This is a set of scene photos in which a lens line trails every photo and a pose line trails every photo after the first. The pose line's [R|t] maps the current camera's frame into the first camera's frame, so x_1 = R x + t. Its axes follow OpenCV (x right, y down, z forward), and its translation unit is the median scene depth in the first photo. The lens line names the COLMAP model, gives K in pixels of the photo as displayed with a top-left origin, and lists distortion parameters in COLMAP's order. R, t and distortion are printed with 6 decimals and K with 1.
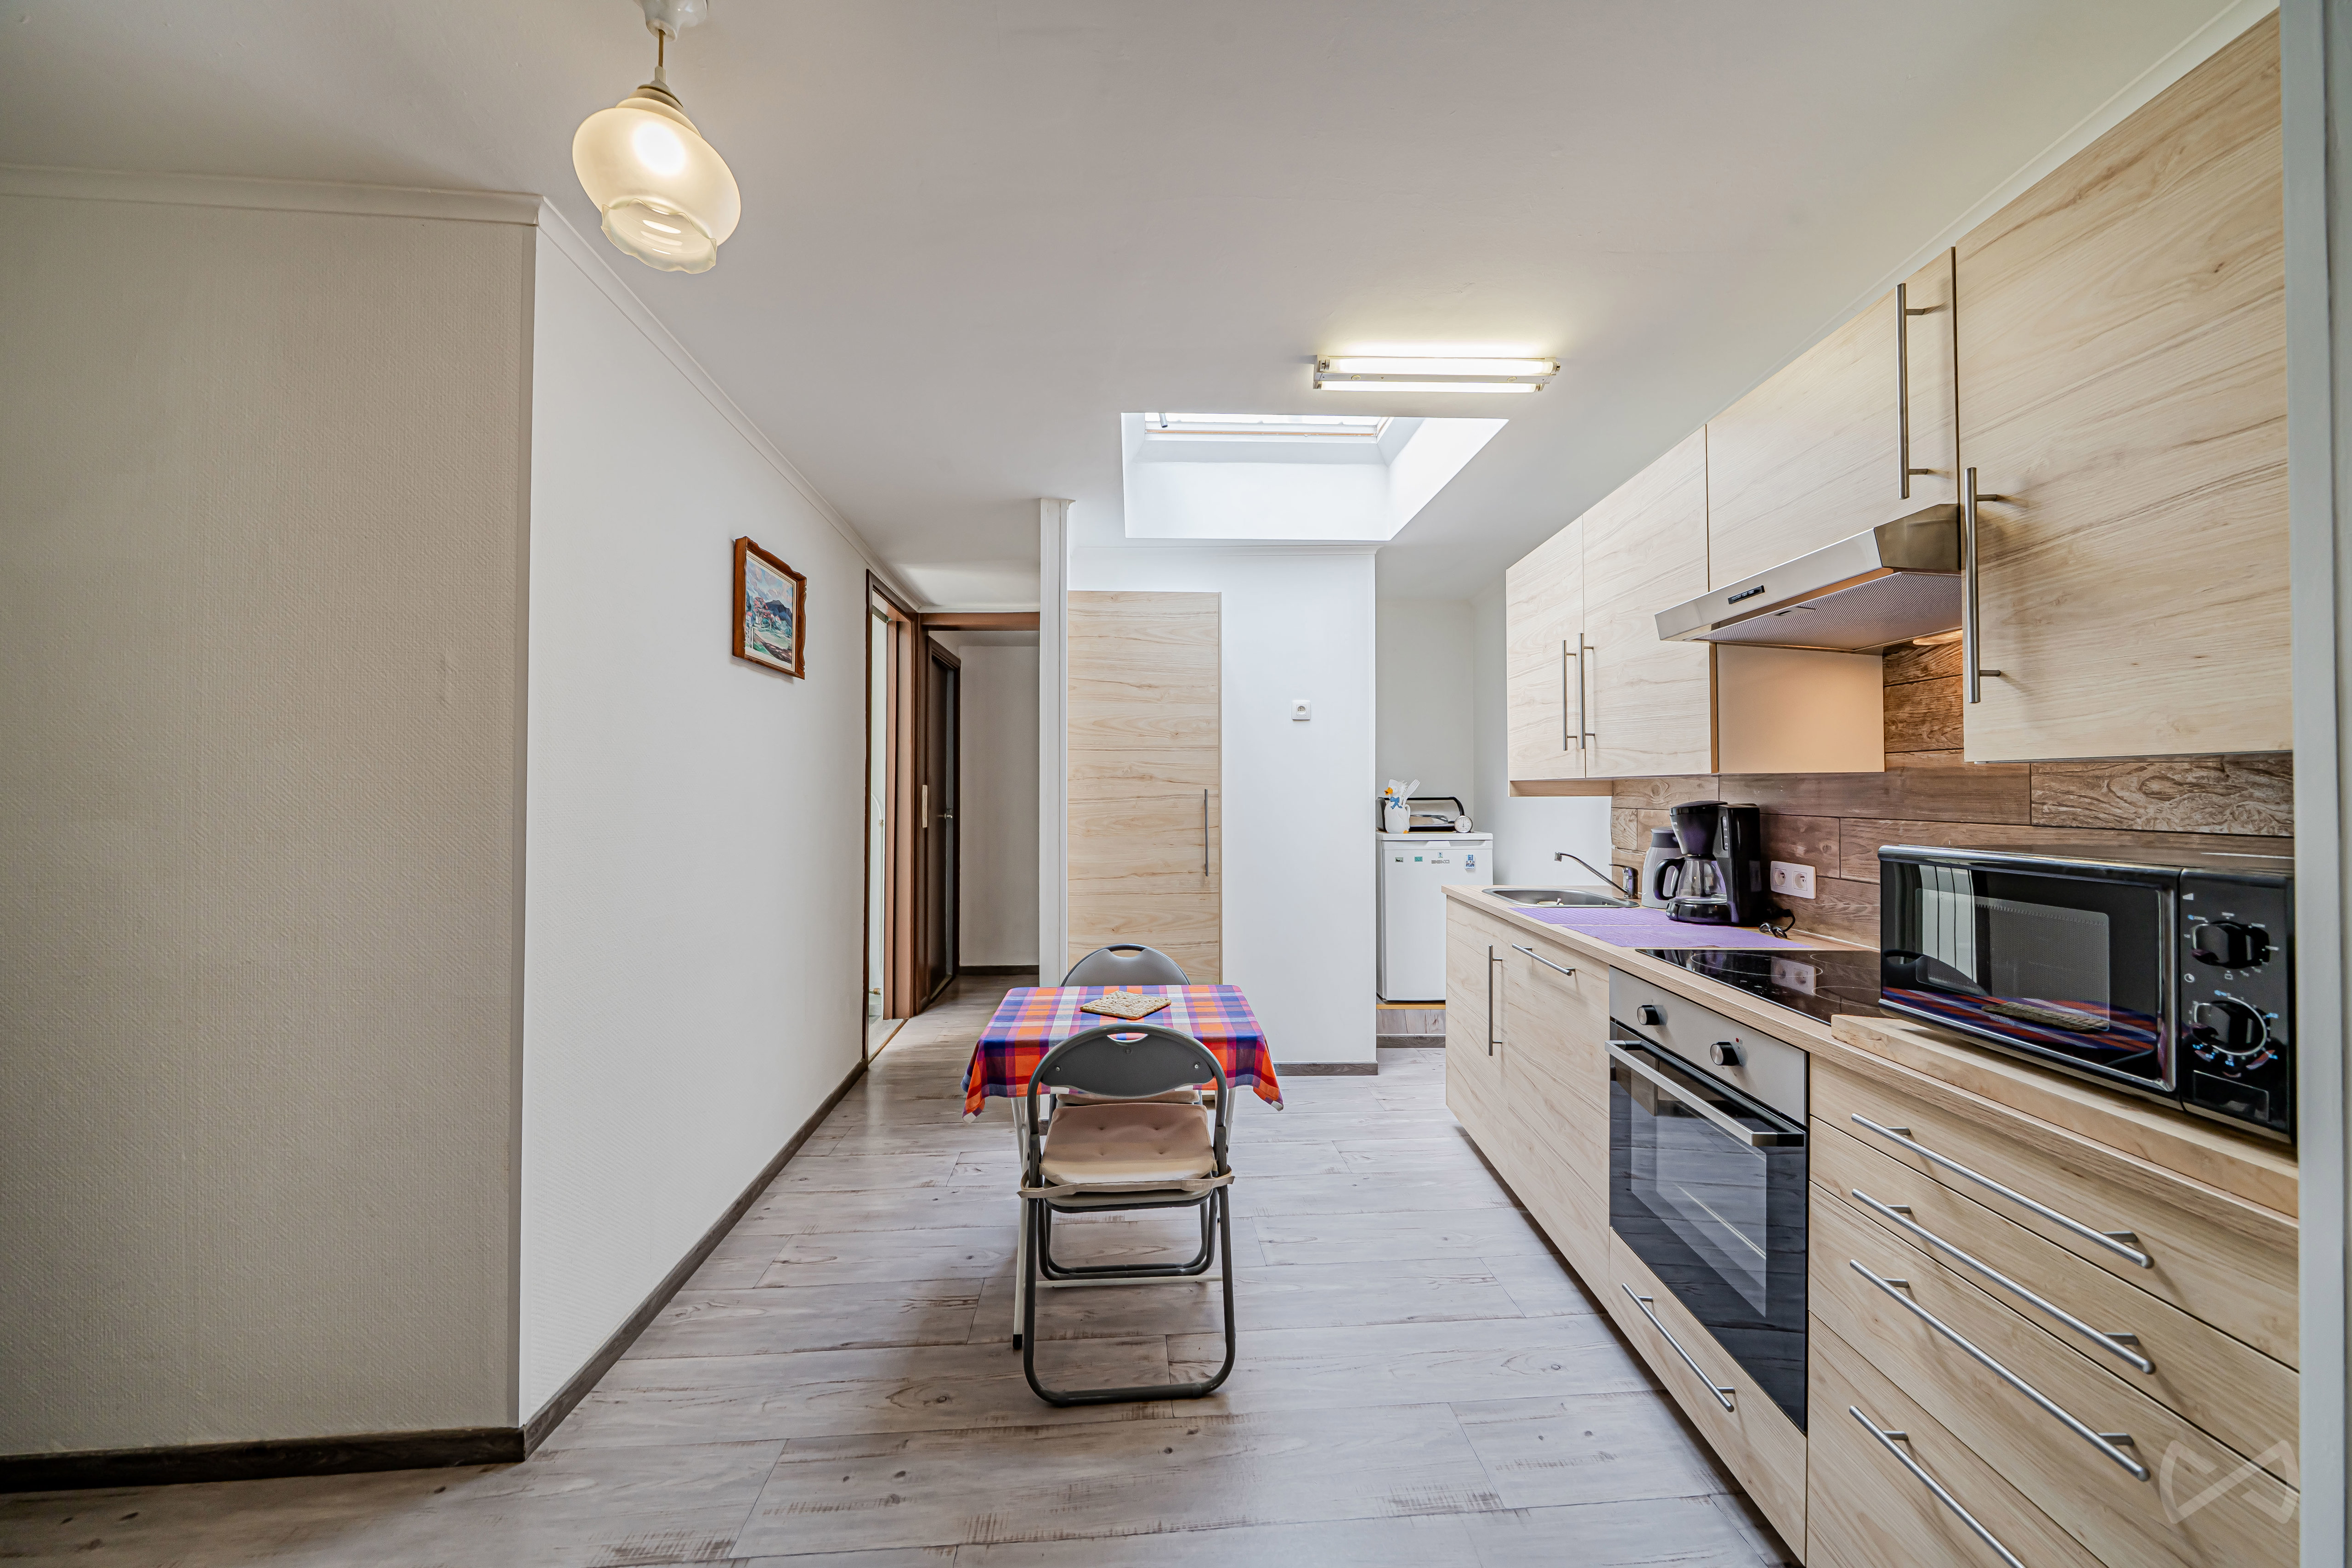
lens RADIAL K [[802.3, 0, 1172.8], [0, 802.3, 780.7], [0, 0, 1]] dist [-0.004652, 0.000002]
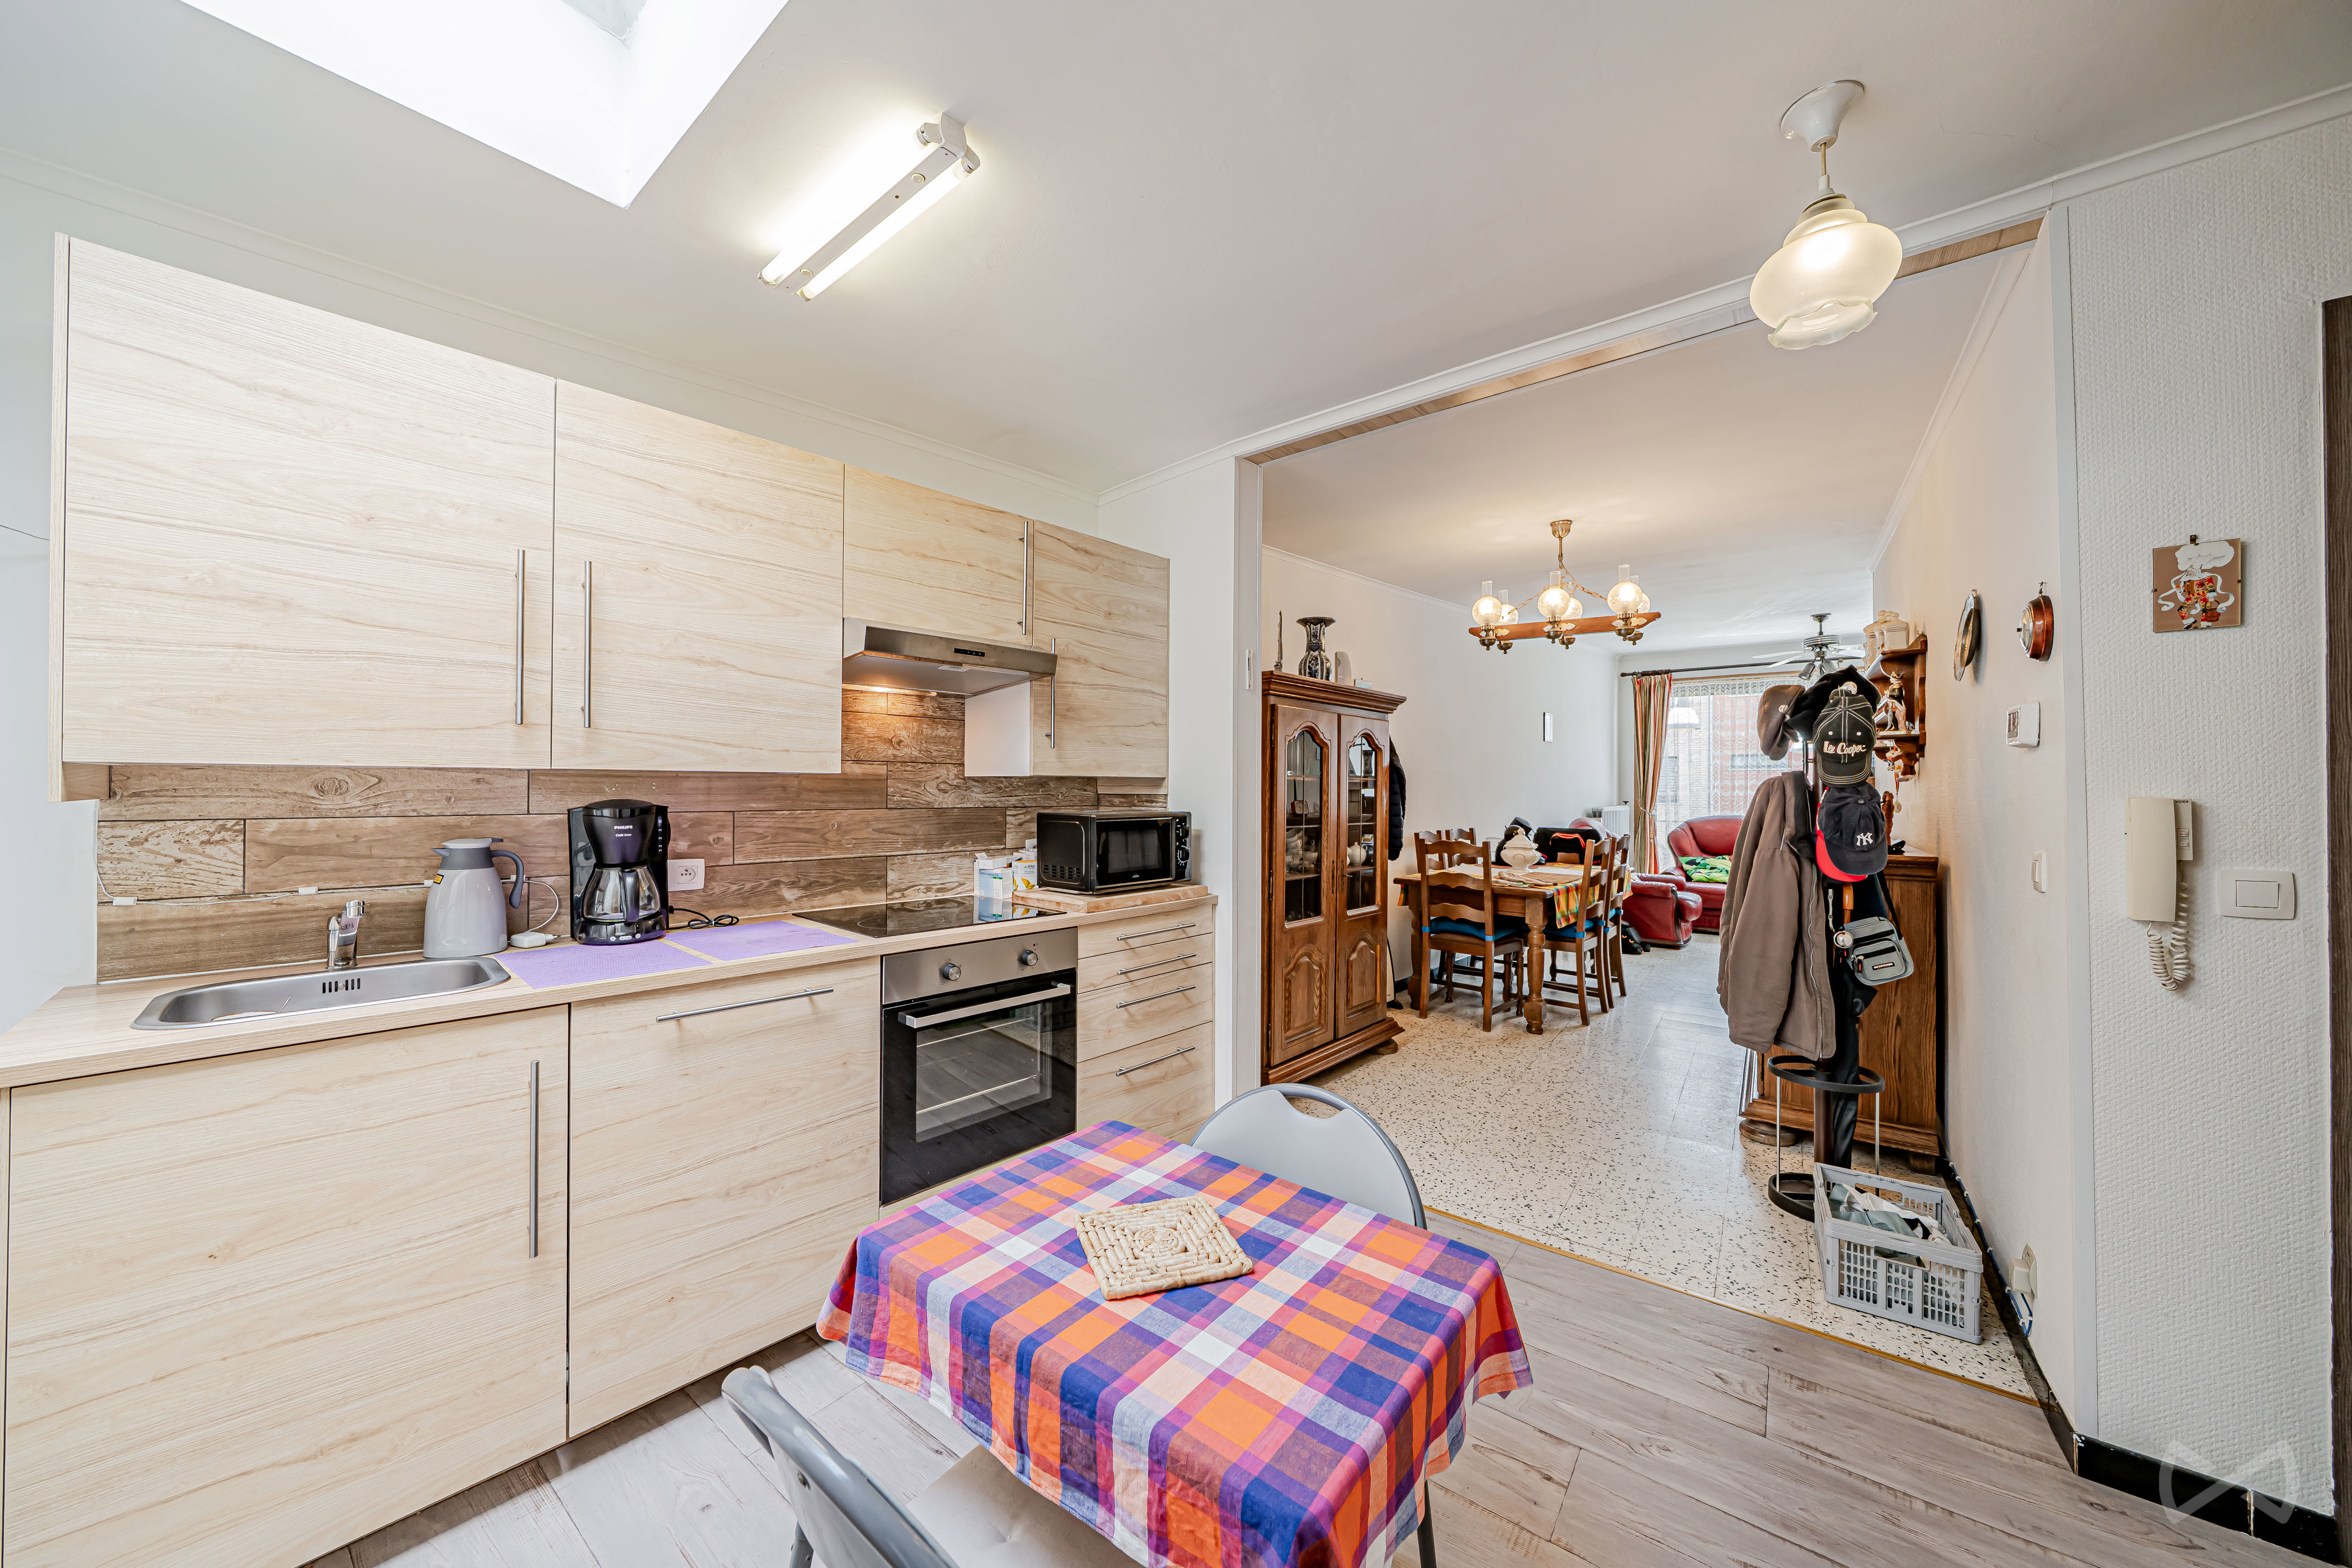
lens RADIAL K [[812.5, 0, 1176.0], [0, 812.5, 784.0], [0, 0, 1]] dist [-0.006379, -0.000010]
pose [[-0.756460, 0.000528, 0.654040, -0.403297], [-0.011232, 0.999842, -0.013798, 0.015383], [-0.653944, -0.017783, -0.756334, 1.454176]]
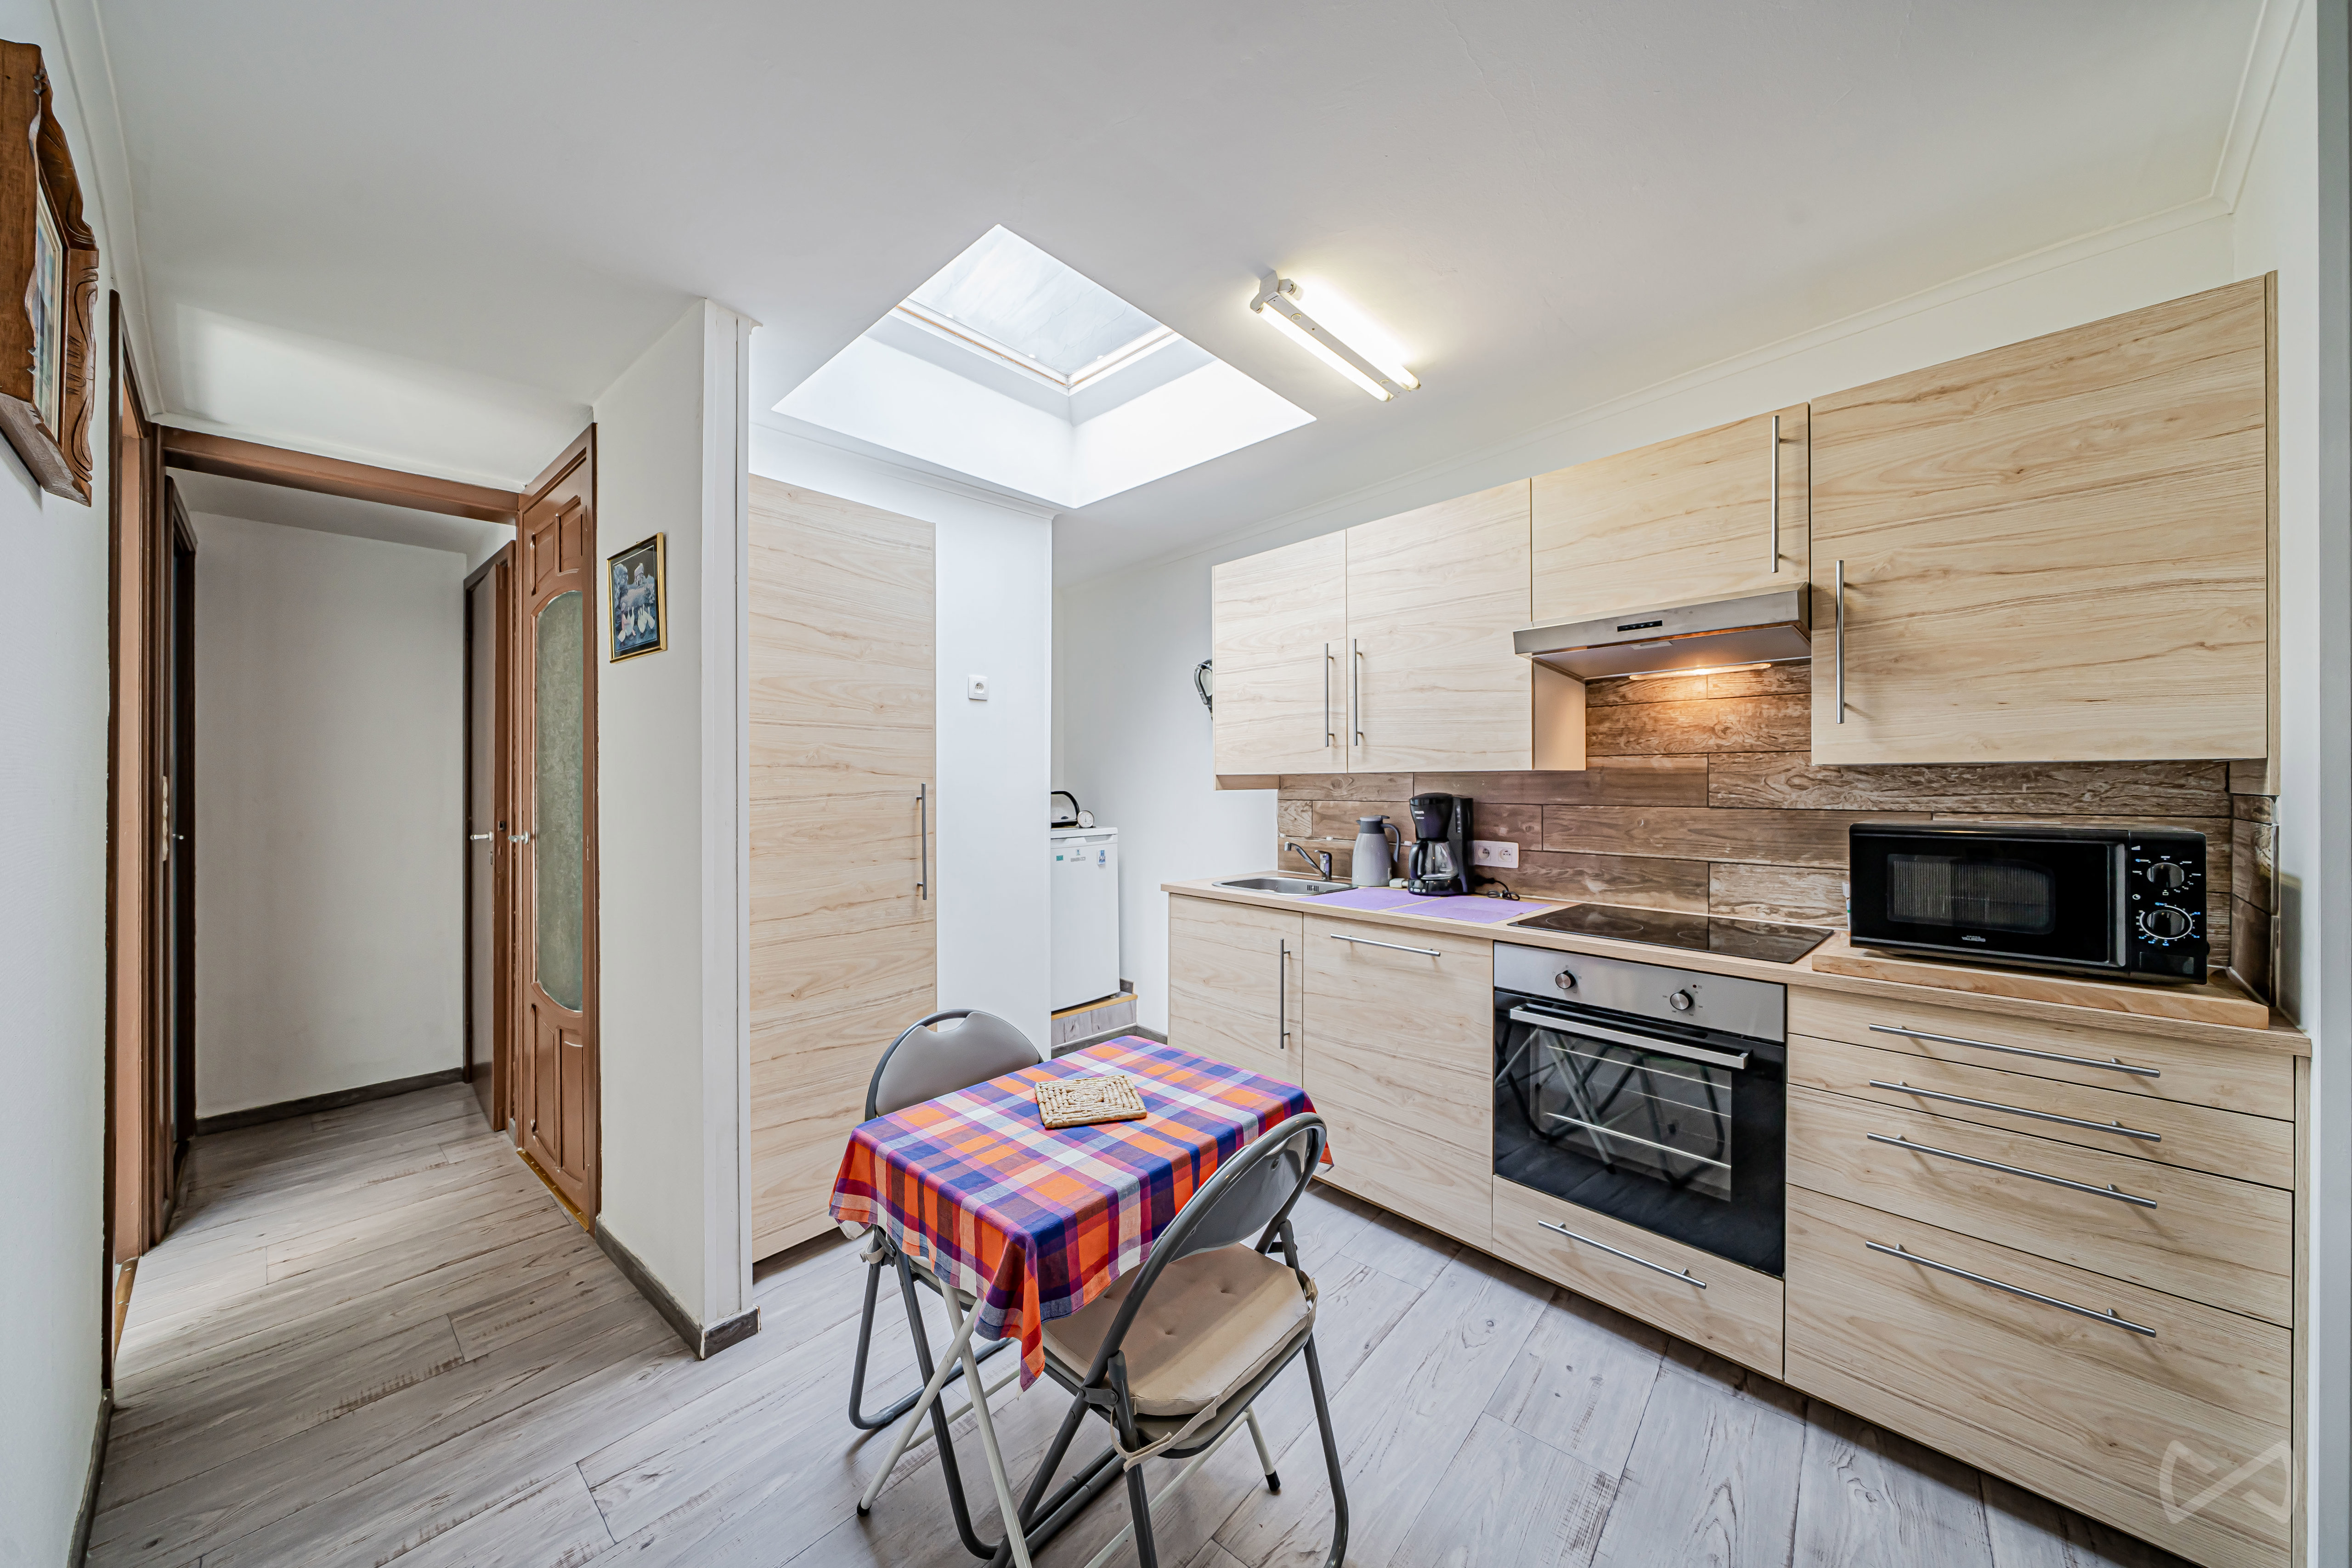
lens RADIAL K [[802.3, 0, 1172.8], [0, 802.3, 780.7], [0, 0, 1]] dist [-0.004652, 0.000002]
pose [[0.703352, 0.001084, 0.710841, -0.524750], [-0.006656, 0.999965, 0.005060, 0.004314], [-0.710811, -0.008290, 0.703334, 0.501897]]
